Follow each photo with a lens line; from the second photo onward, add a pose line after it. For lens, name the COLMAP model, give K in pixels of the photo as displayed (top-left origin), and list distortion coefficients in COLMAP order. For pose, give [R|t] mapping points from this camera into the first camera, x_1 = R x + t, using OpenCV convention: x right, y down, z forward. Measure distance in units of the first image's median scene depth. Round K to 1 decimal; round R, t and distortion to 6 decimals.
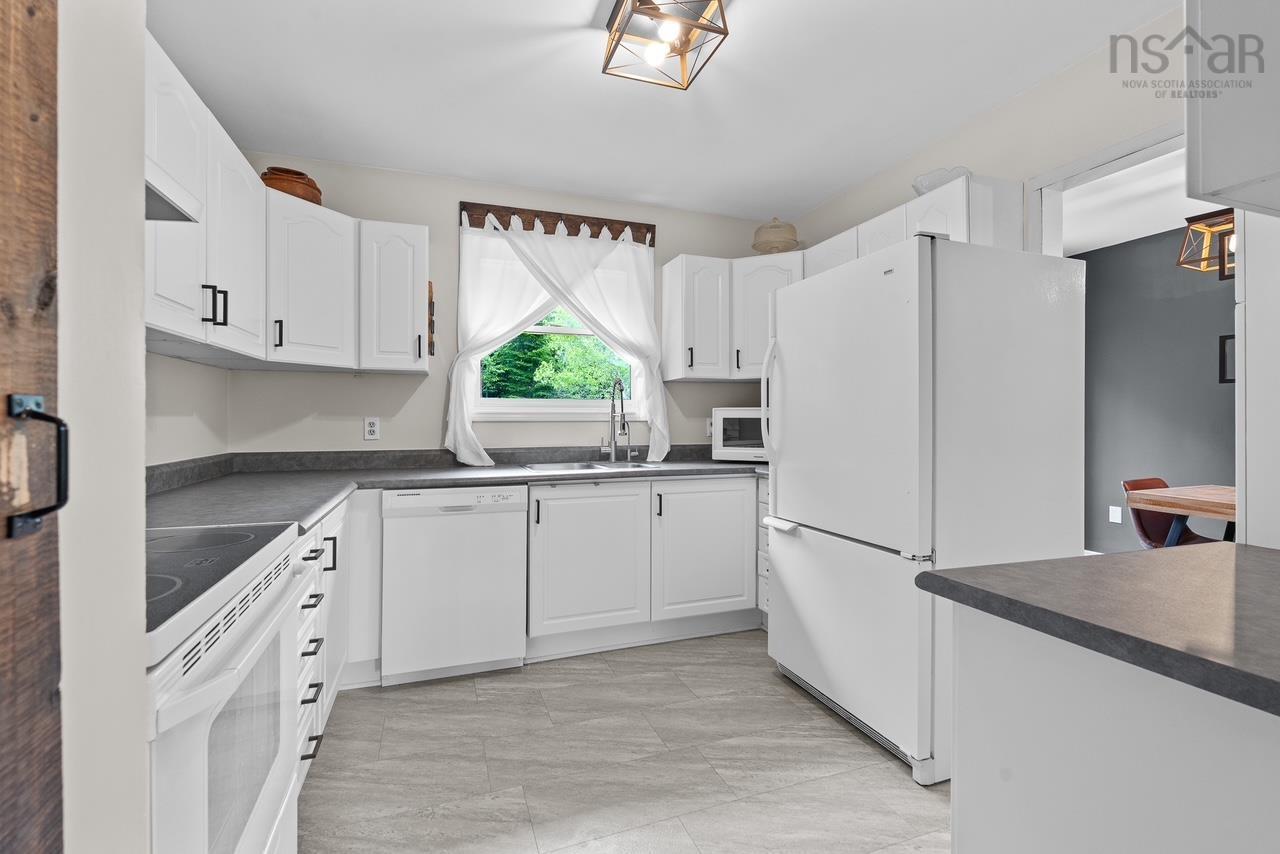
lens RADIAL K [[559.2, 0, 639.1], [0, 559.2, 420.5], [0, 0, 1]] dist [-0.004401, 0.000542]
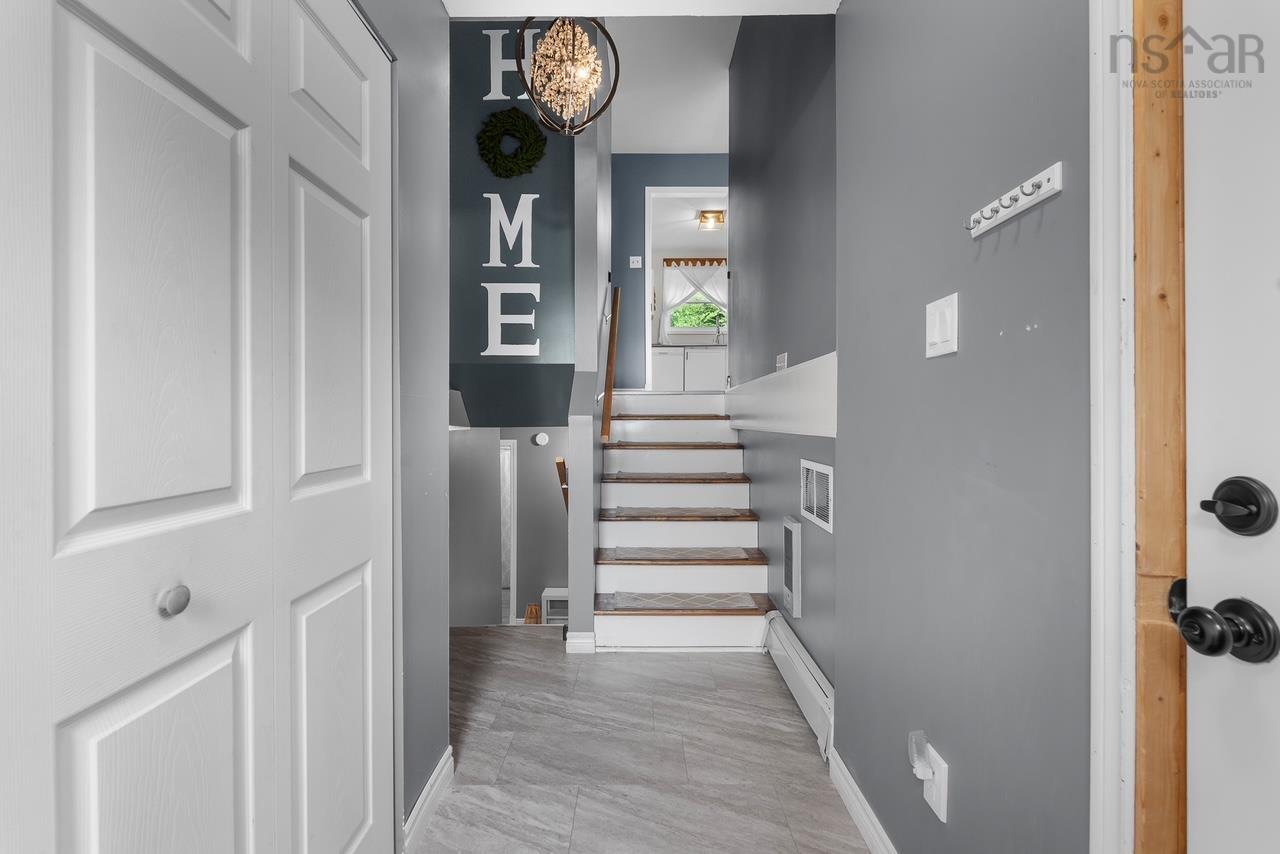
lens RADIAL K [[559.2, 0, 642.6], [0, 559.2, 427.5], [0, 0, 1]] dist [-0.004401, 0.000542]
pose [[0.944848, 0.002325, -0.327500, 0.549203], [0.000212, 0.999970, 0.007710, 0.479696], [0.327508, -0.007354, 0.944820, -1.844799]]
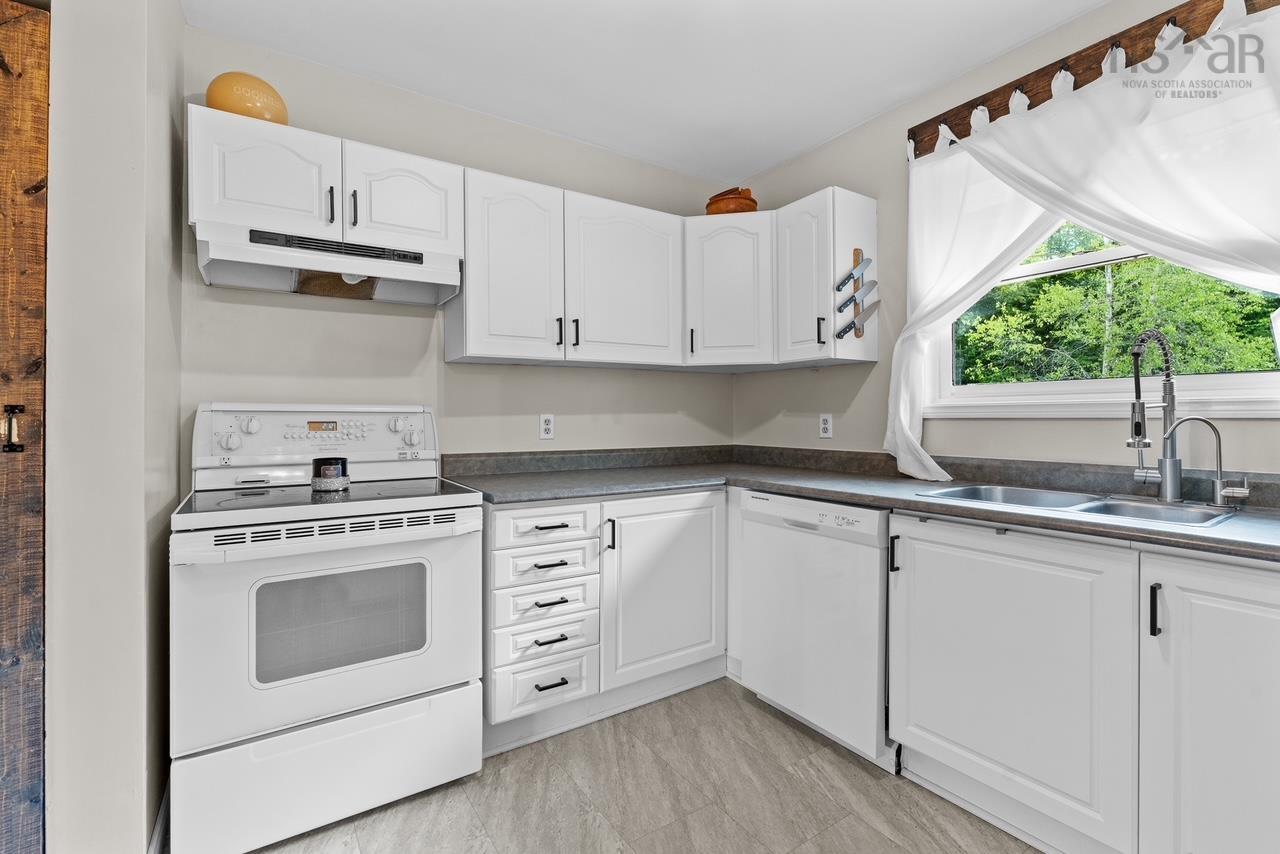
lens RADIAL K [[559.2, 0, 633.7], [0, 559.2, 414.3], [0, 0, 1]] dist [-0.004401, 0.000542]
pose [[0.232498, -0.005084, -0.972584, 0.347223], [0.001164, 0.999987, -0.004949, -0.000299], [0.972596, 0.000019, 0.232500, 0.476151]]
